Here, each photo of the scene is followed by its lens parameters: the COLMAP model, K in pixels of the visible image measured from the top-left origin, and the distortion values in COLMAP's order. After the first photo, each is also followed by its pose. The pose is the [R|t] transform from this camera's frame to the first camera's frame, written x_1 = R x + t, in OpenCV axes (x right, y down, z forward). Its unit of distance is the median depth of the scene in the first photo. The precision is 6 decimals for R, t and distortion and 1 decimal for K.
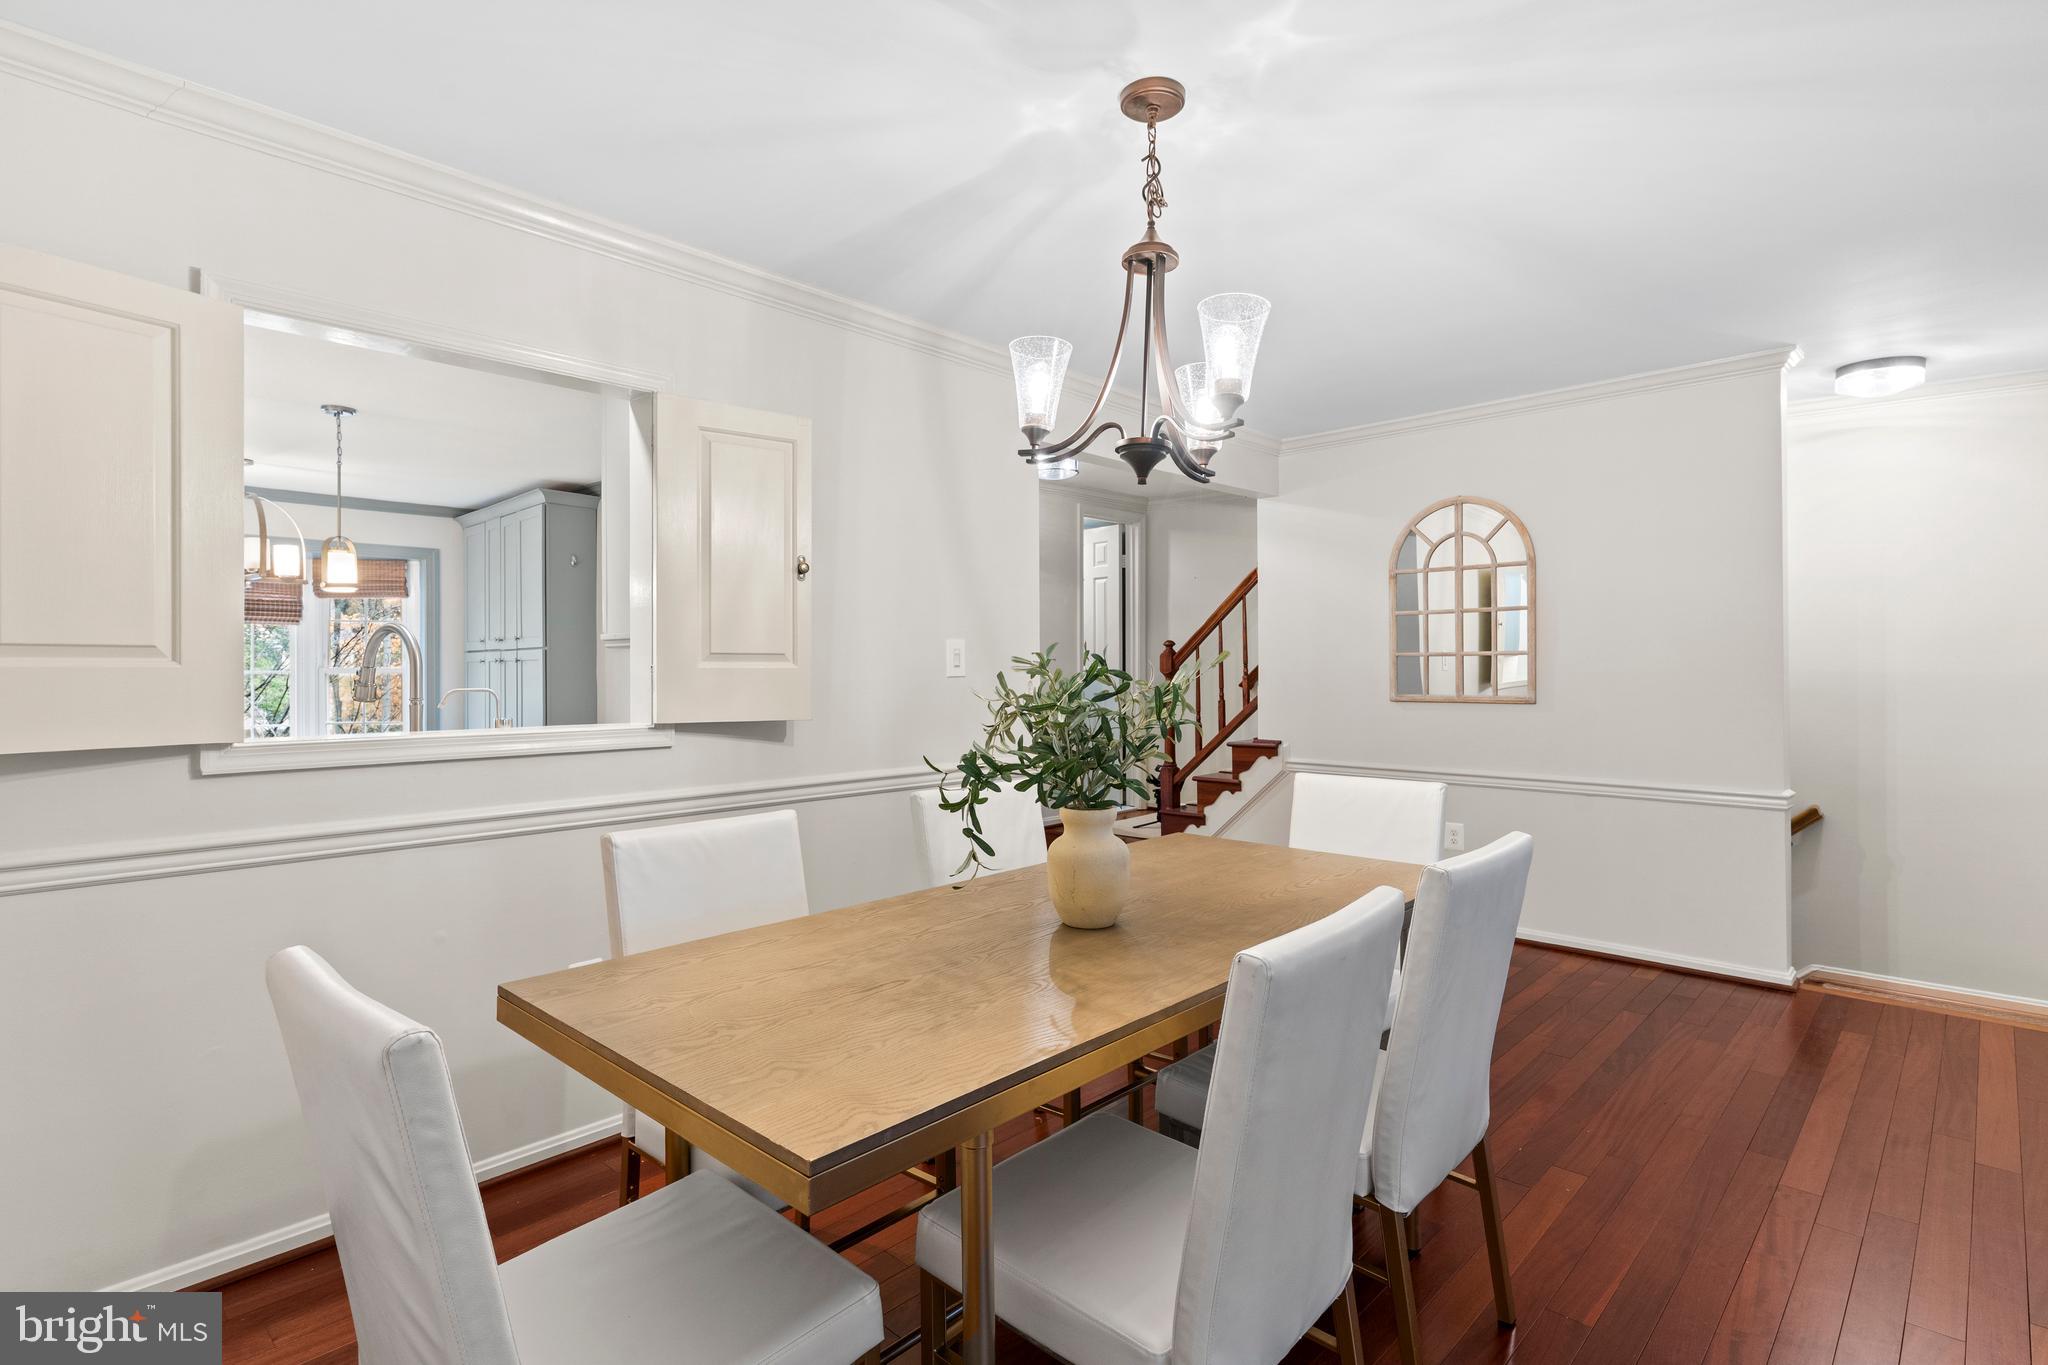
lens RADIAL K [[997.3, 0, 1018.1], [0, 997.3, 677.2], [0, 0, 1]] dist [0.000164, -0.001312]
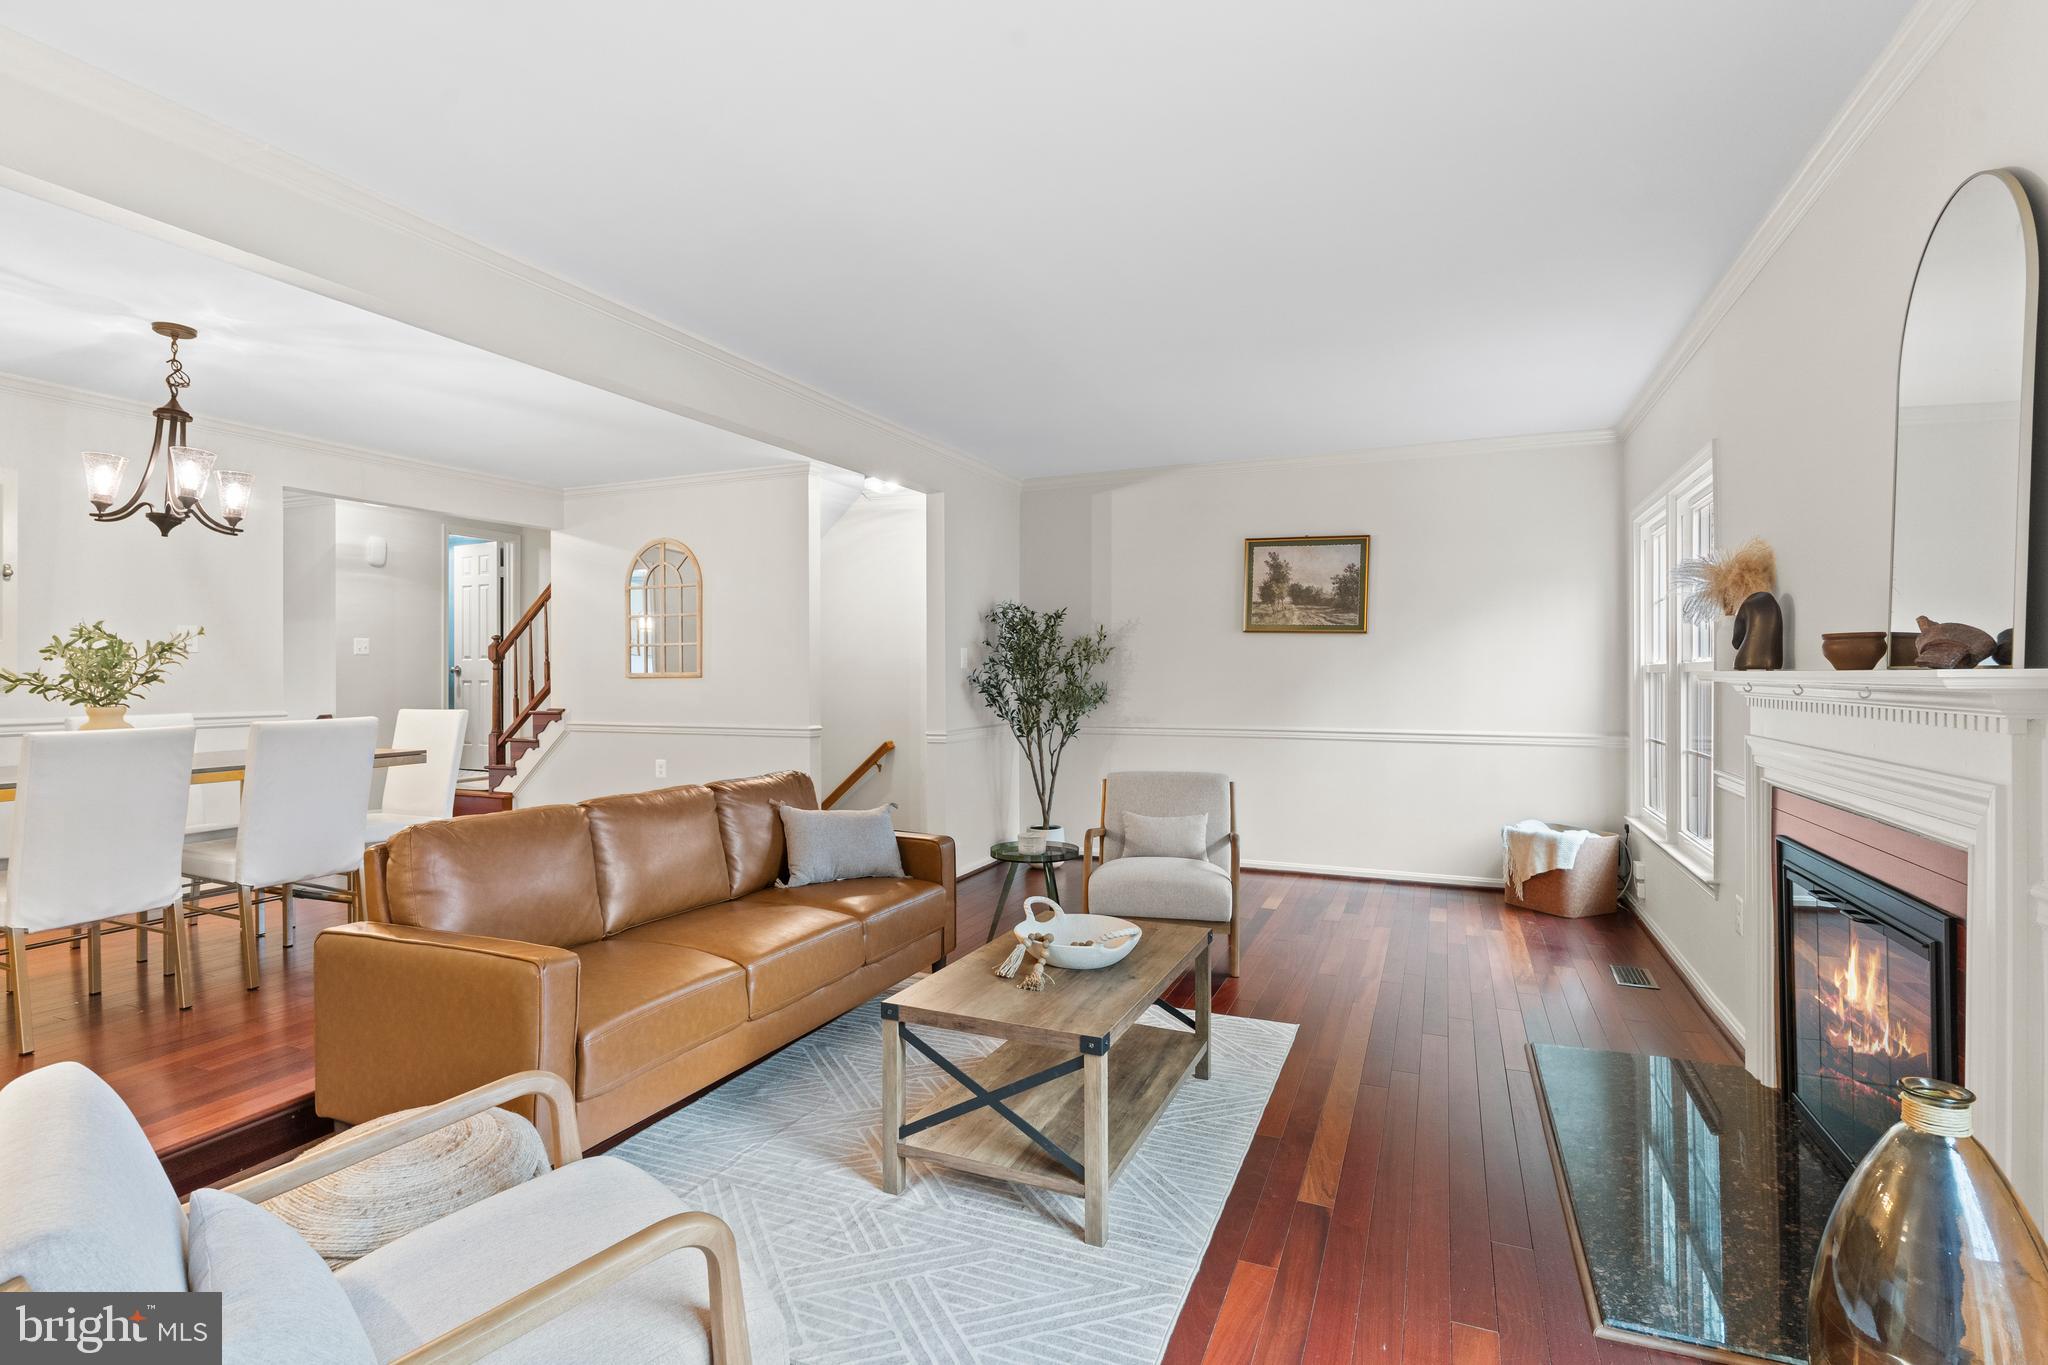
lens RADIAL K [[997.3, 0, 1023.6], [0, 997.3, 677.2], [0, 0, 1]] dist [0.000164, -0.001312]
pose [[0.937978, 0.005092, 0.346656, 0.378501], [-0.002167, 0.999959, -0.008825, 0.030798], [-0.346687, 0.007527, 0.937951, -0.496905]]
